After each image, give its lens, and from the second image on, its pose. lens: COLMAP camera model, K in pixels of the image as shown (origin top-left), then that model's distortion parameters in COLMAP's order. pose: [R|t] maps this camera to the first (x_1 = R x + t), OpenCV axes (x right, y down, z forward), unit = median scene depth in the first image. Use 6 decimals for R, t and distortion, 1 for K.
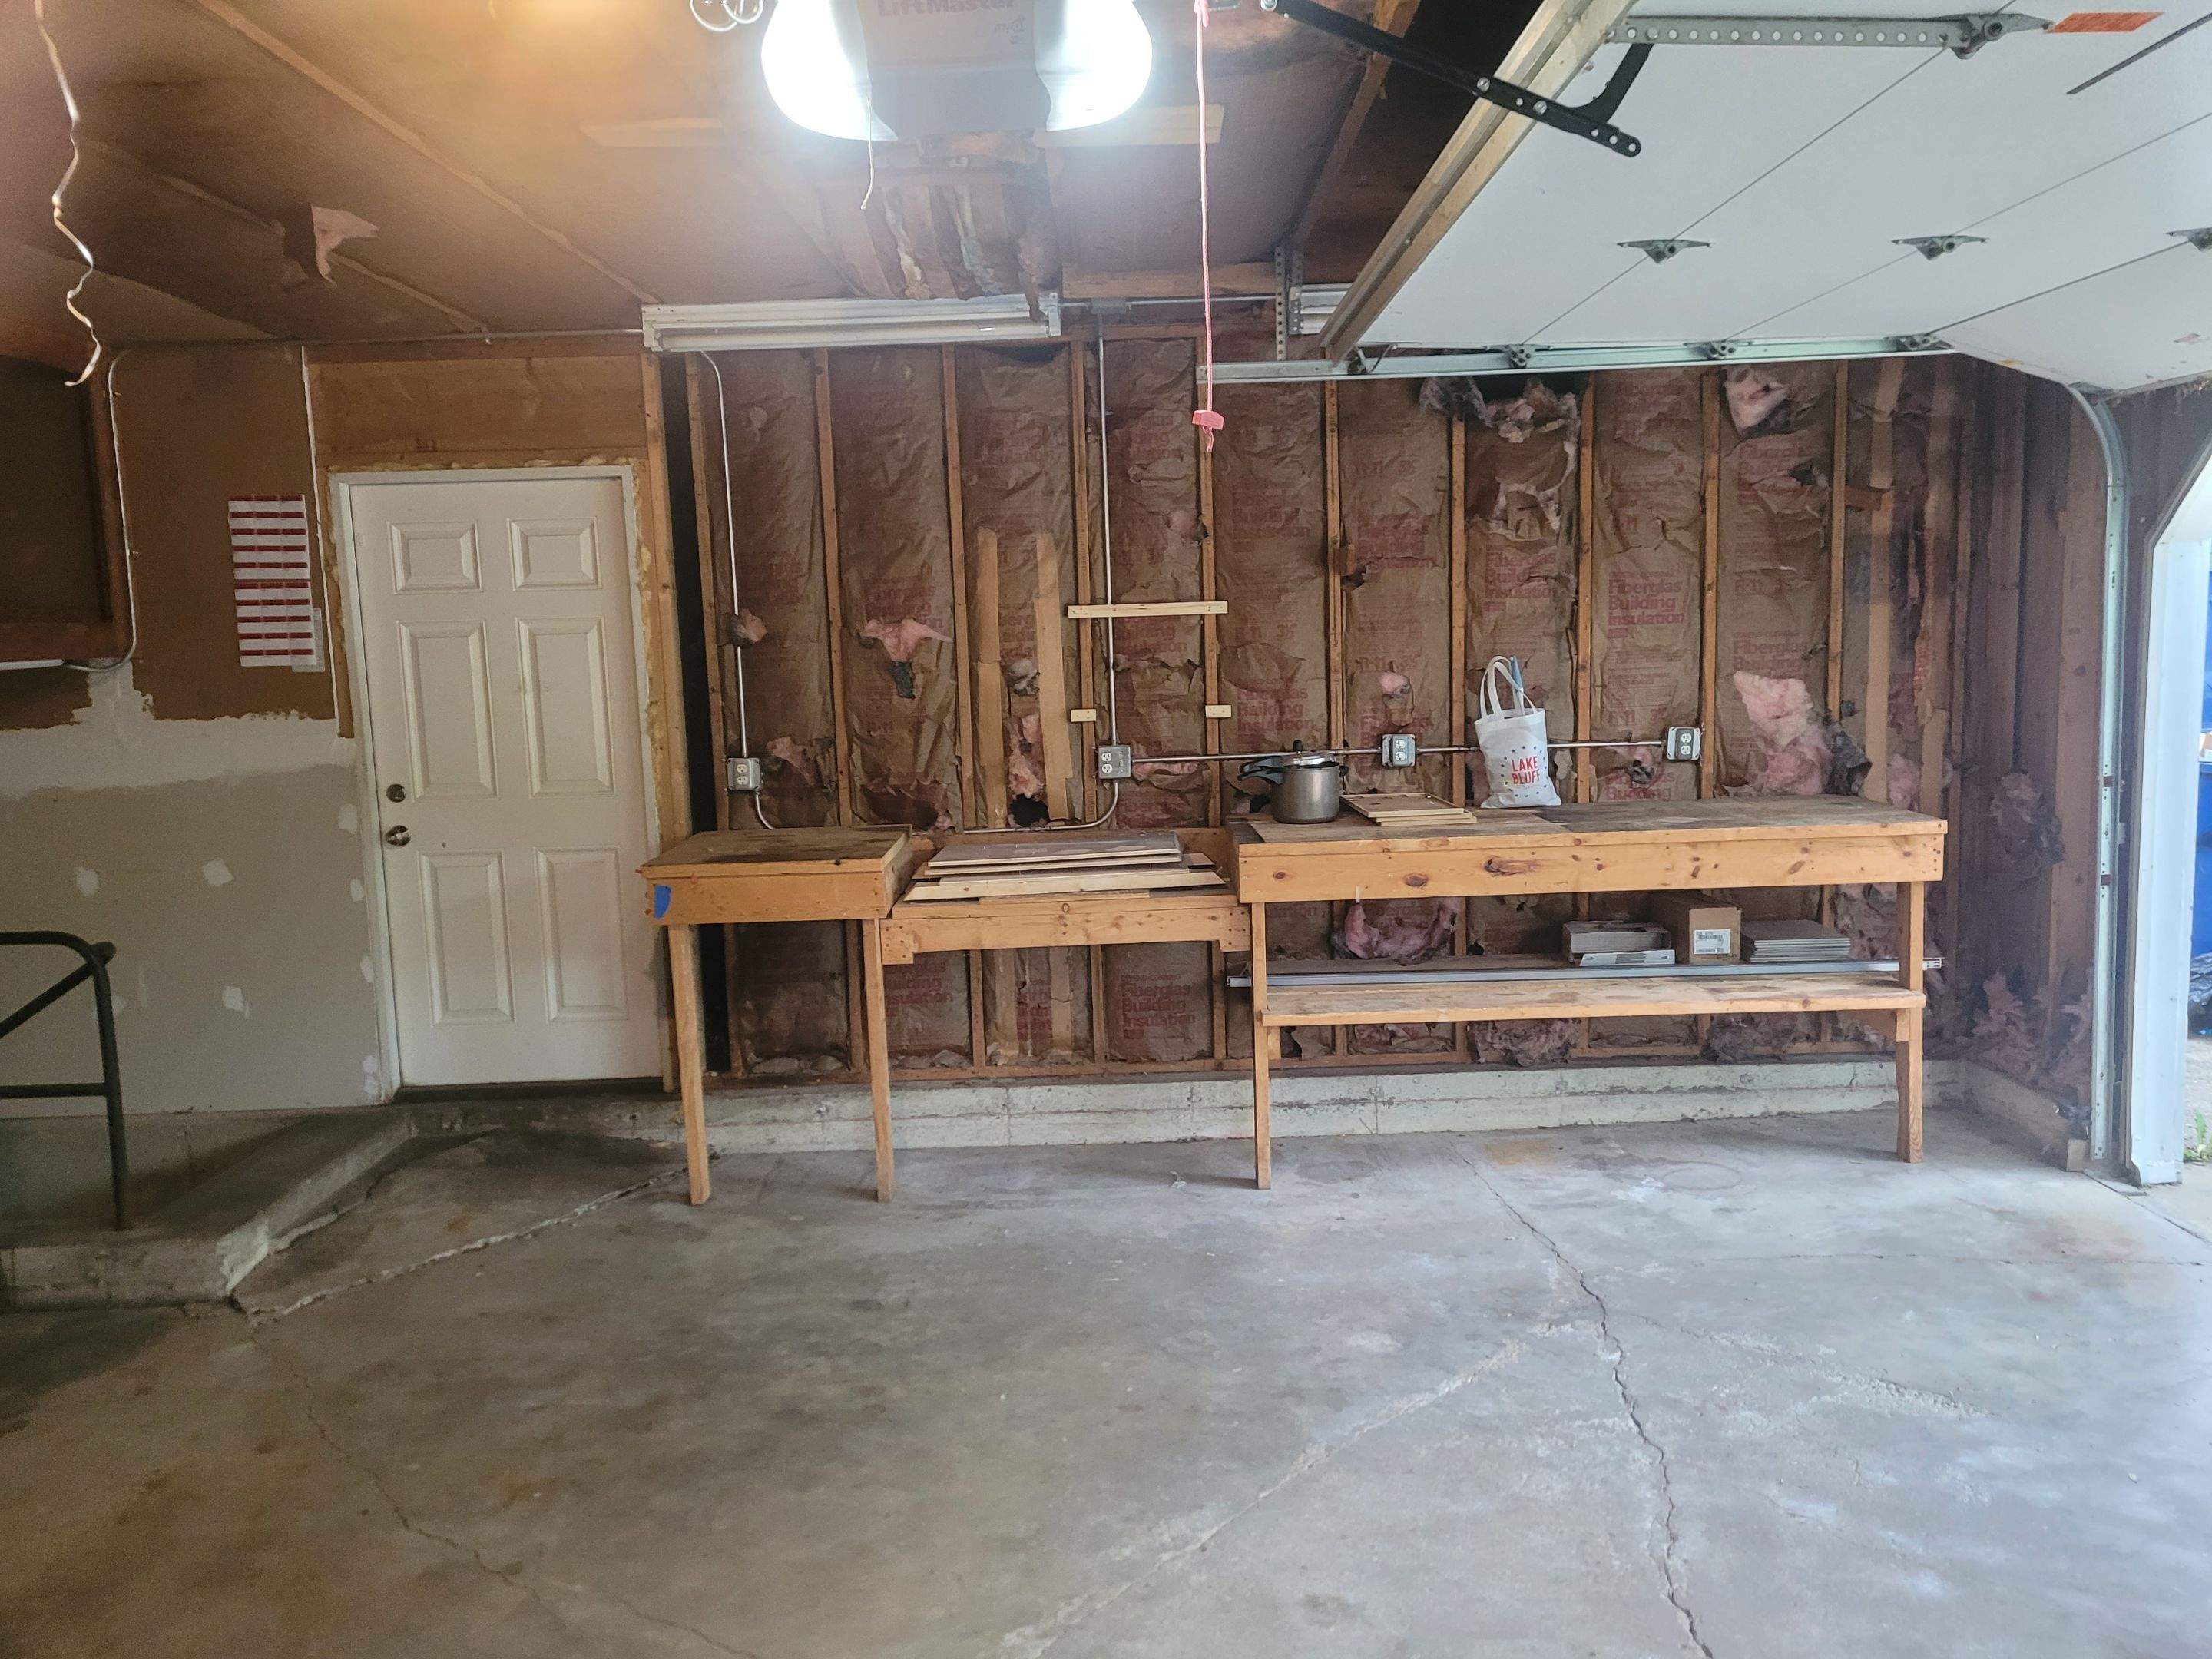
lens RADIAL K [[1653.7, 0, 1106.0], [0, 1653.7, 829.5], [0, 0, 1]] dist [0.056257, -0.041284]
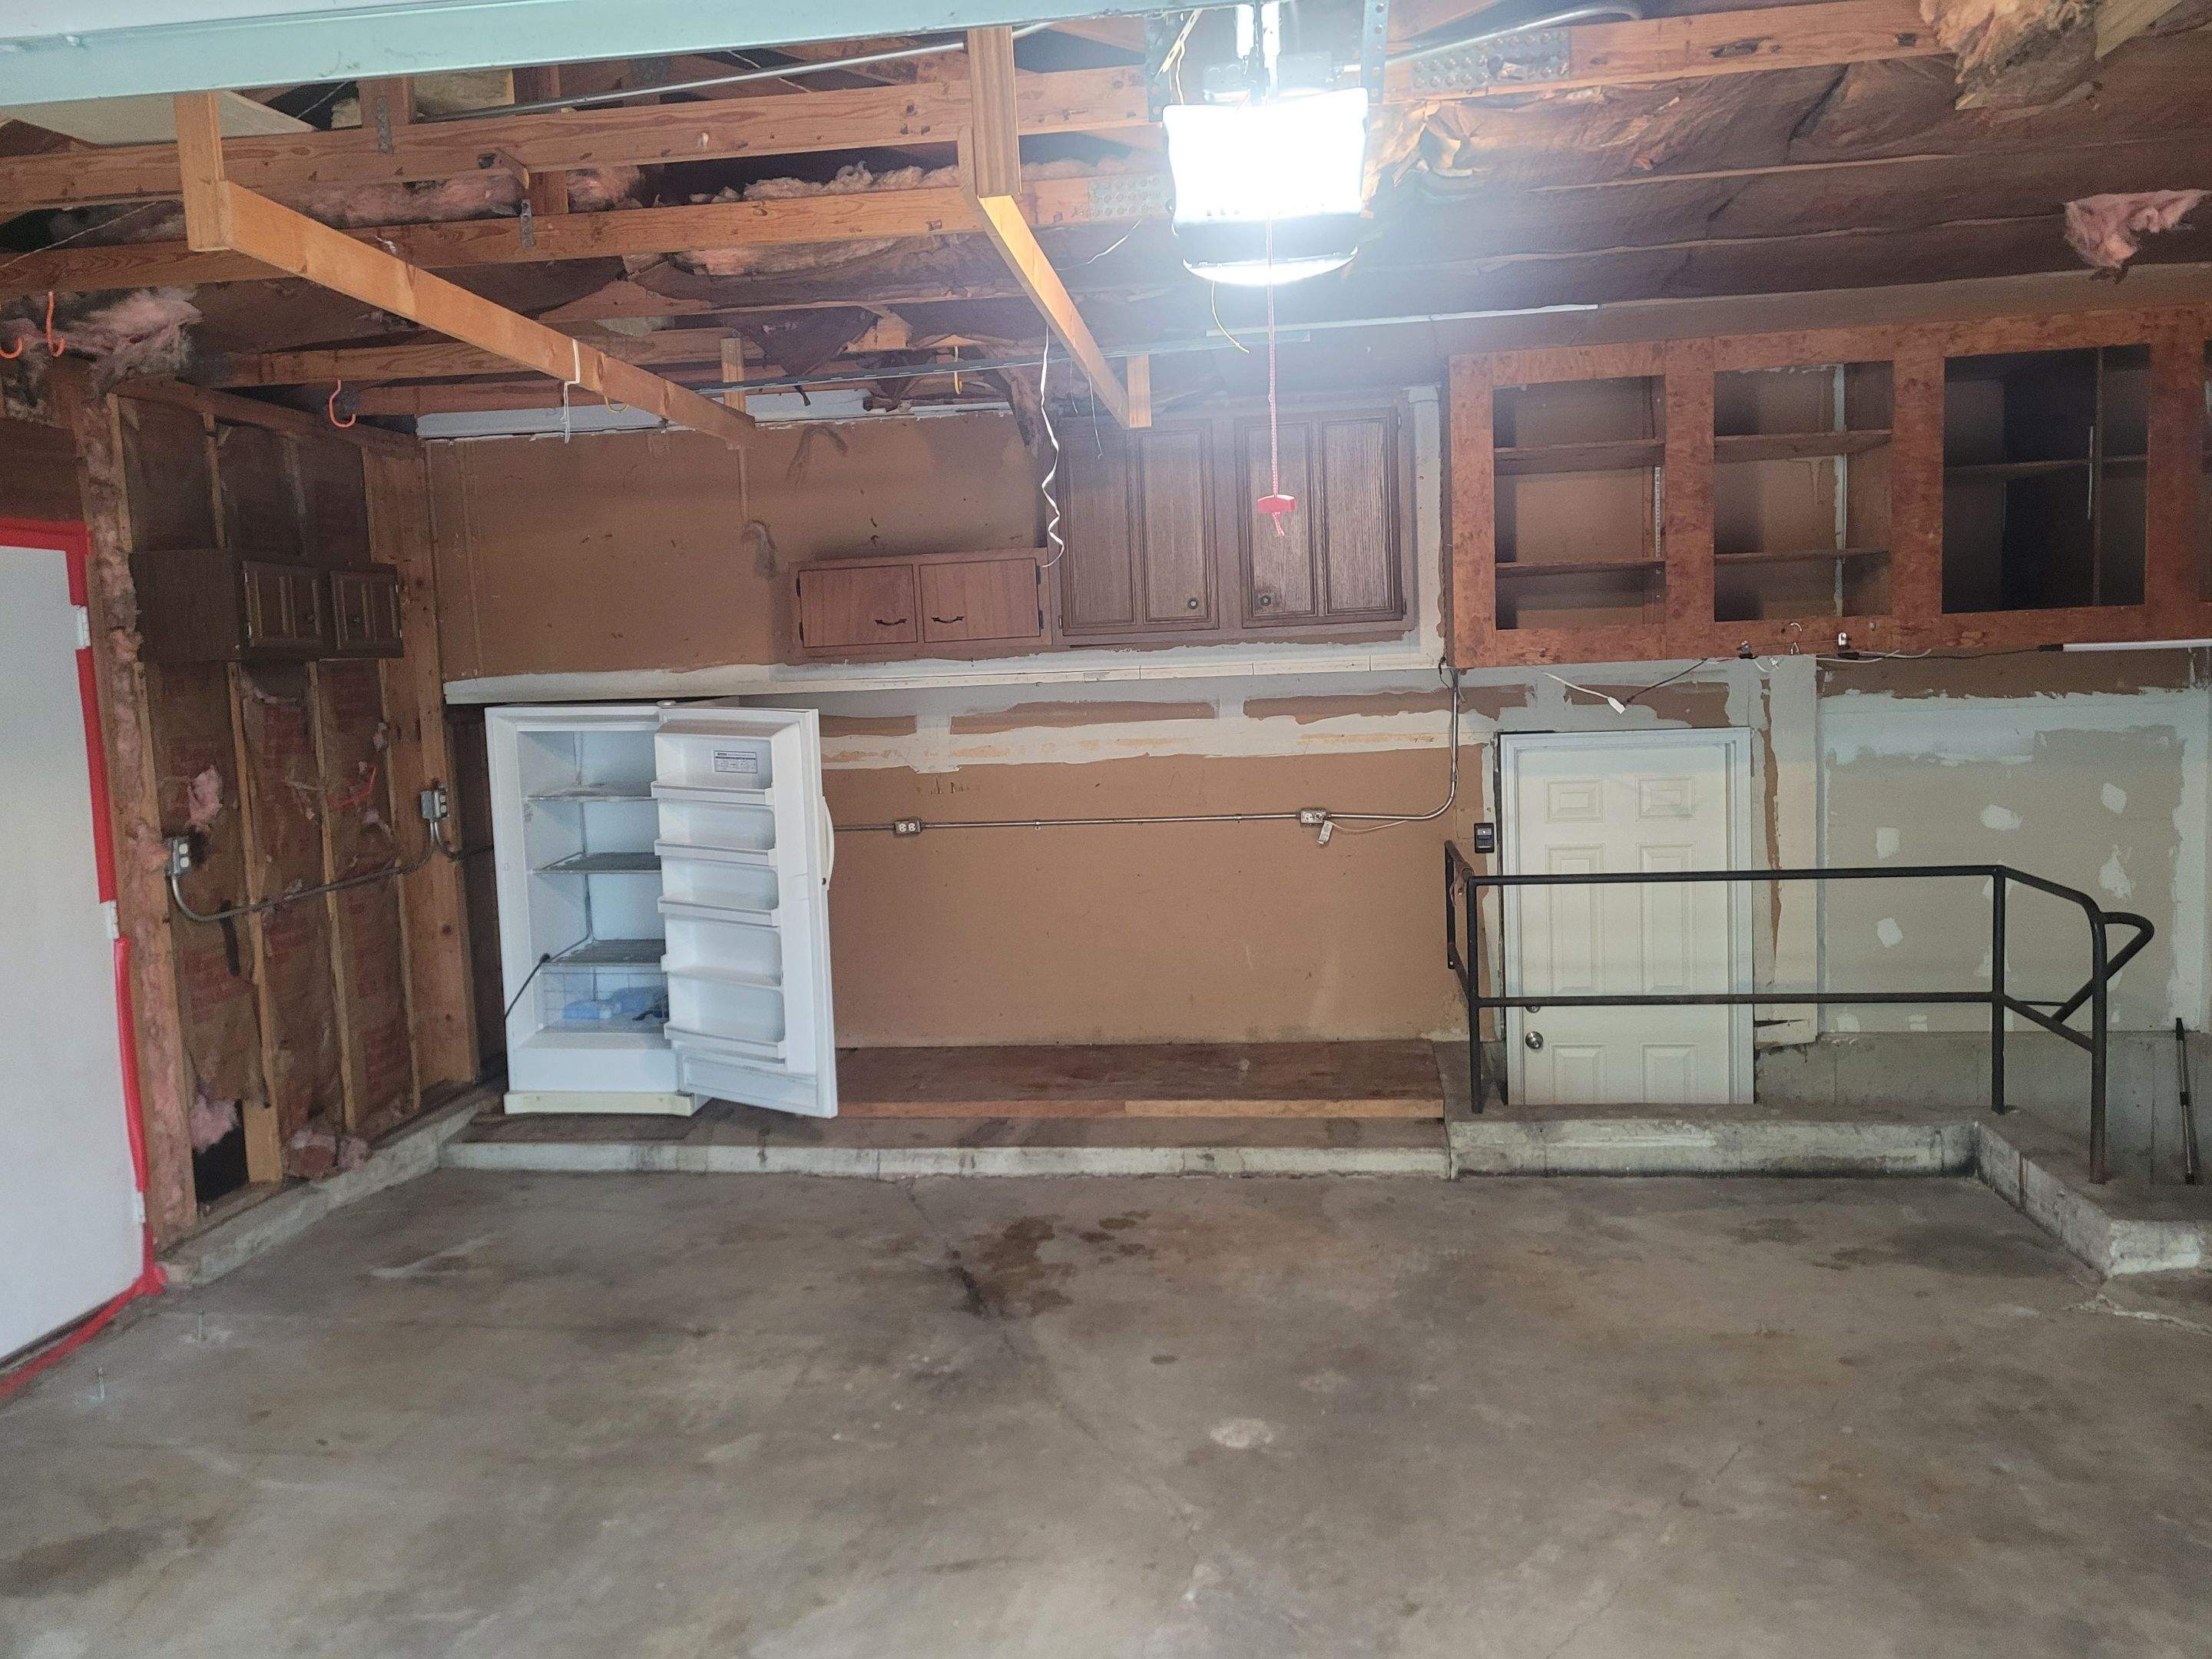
lens RADIAL K [[1653.7, 0, 1106.0], [0, 1653.7, 829.5], [0, 0, 1]] dist [0.056257, -0.041284]
pose [[-0.124106, 0.137649, -0.982675, 0.579280], [-0.079614, 0.985757, 0.148136, -0.099165], [0.989070, 0.096619, -0.111380, 0.583943]]
